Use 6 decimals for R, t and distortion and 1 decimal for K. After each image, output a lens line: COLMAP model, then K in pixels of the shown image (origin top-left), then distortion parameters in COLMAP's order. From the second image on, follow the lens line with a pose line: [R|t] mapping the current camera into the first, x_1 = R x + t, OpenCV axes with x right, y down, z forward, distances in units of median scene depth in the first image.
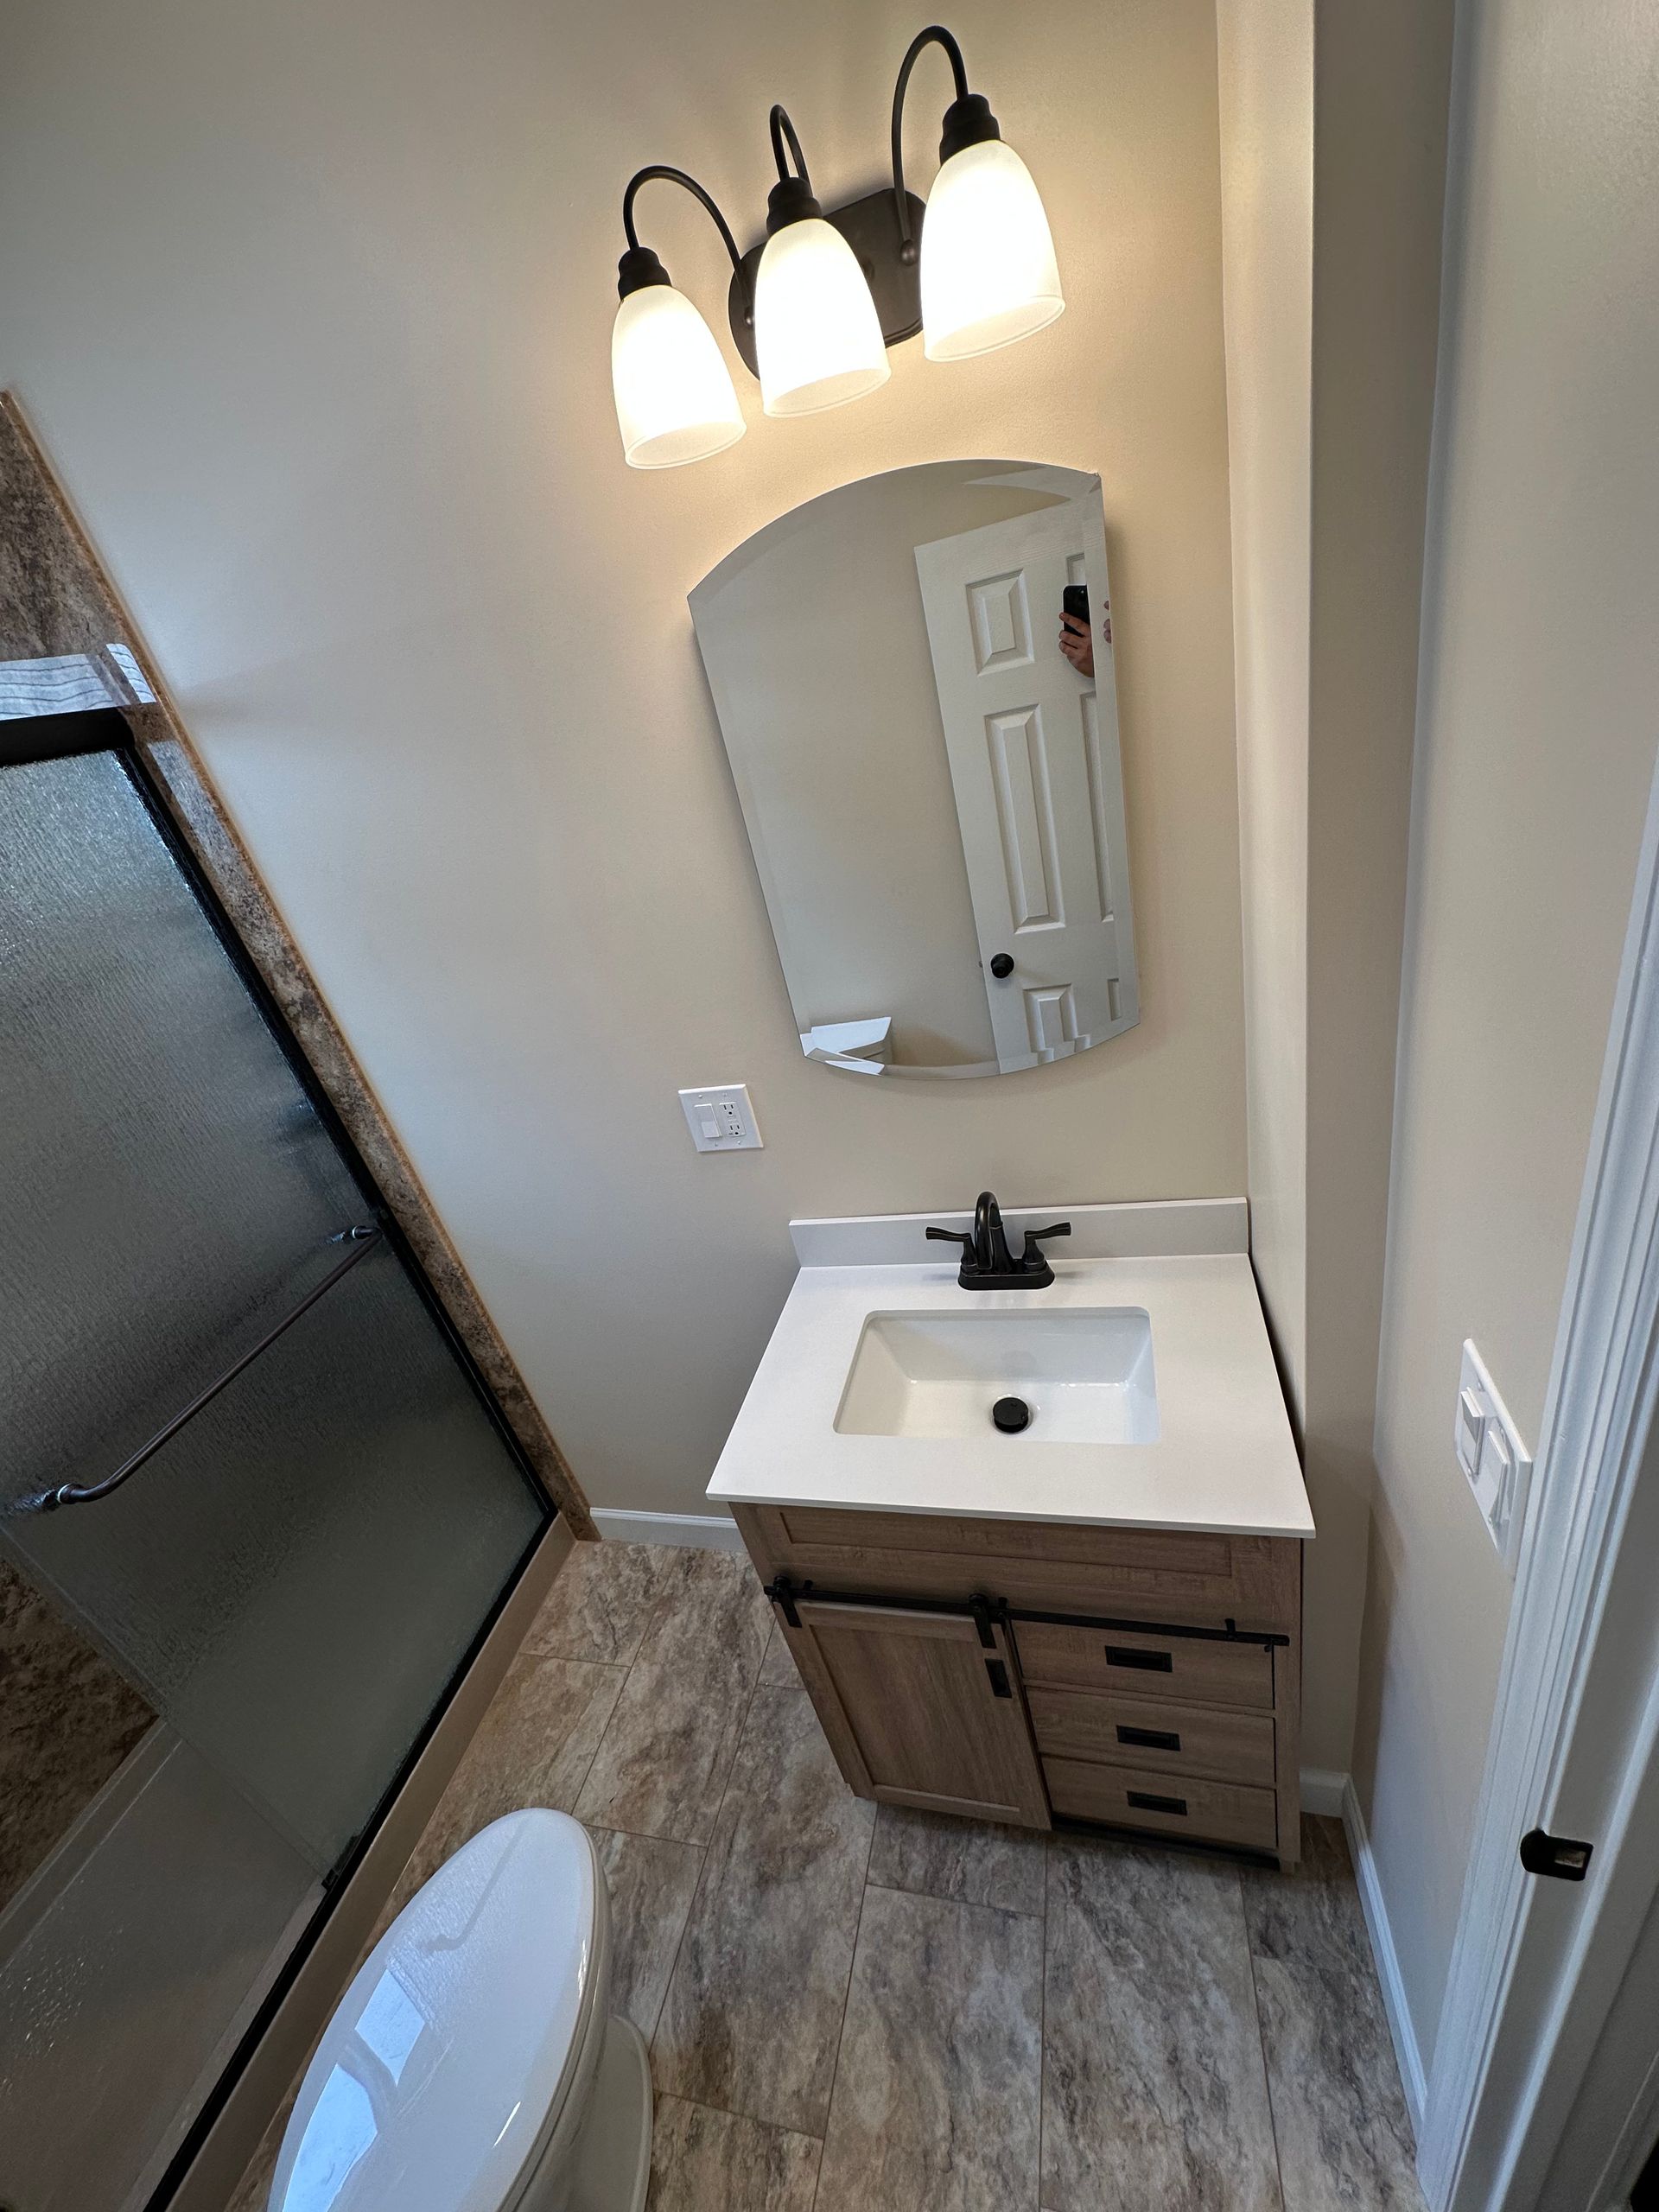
lens RADIAL K [[884.9, 0, 826.0], [0, 884.9, 1105.8], [0, 0, 1]] dist [-0.002942, 0.000413]
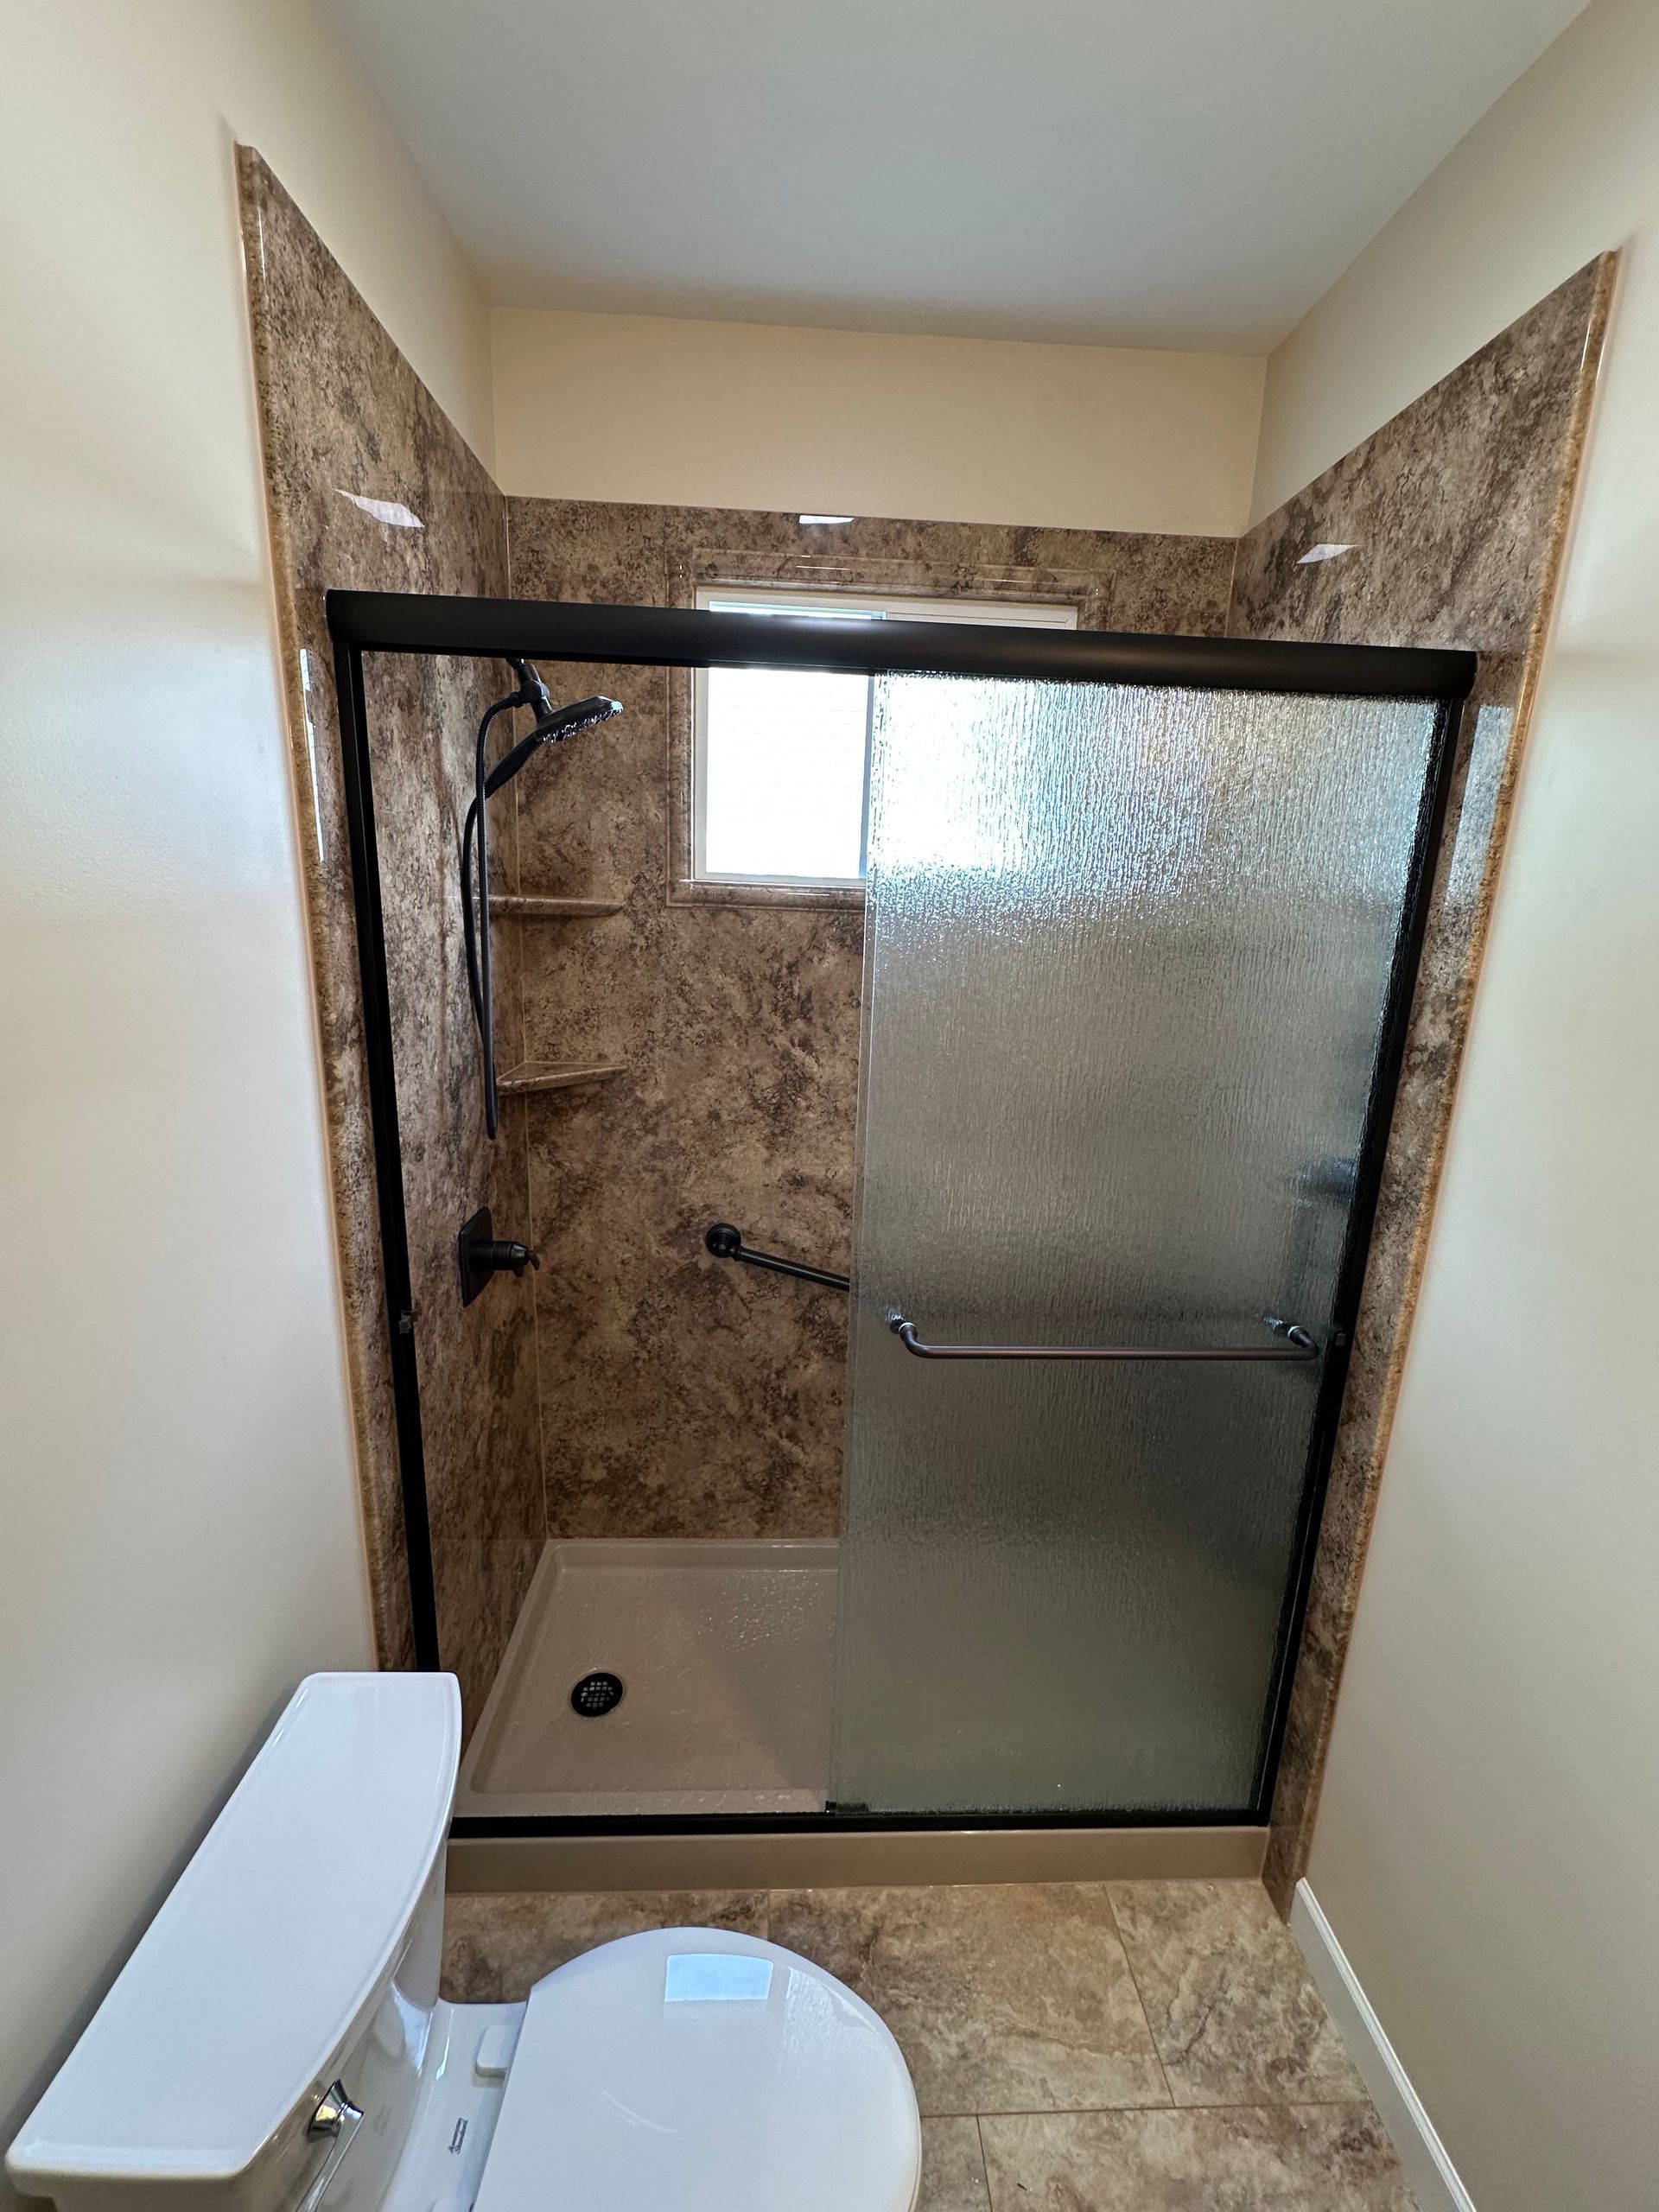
lens RADIAL K [[884.9, 0, 825.7], [0, 884.9, 1101.2], [0, 0, 1]] dist [-0.002942, 0.000413]
pose [[0.267707, 0.441024, -0.856639, -0.065647], [-0.520356, 0.814456, 0.256691, -0.007208], [0.810902, 0.377040, 0.447525, 0.241800]]
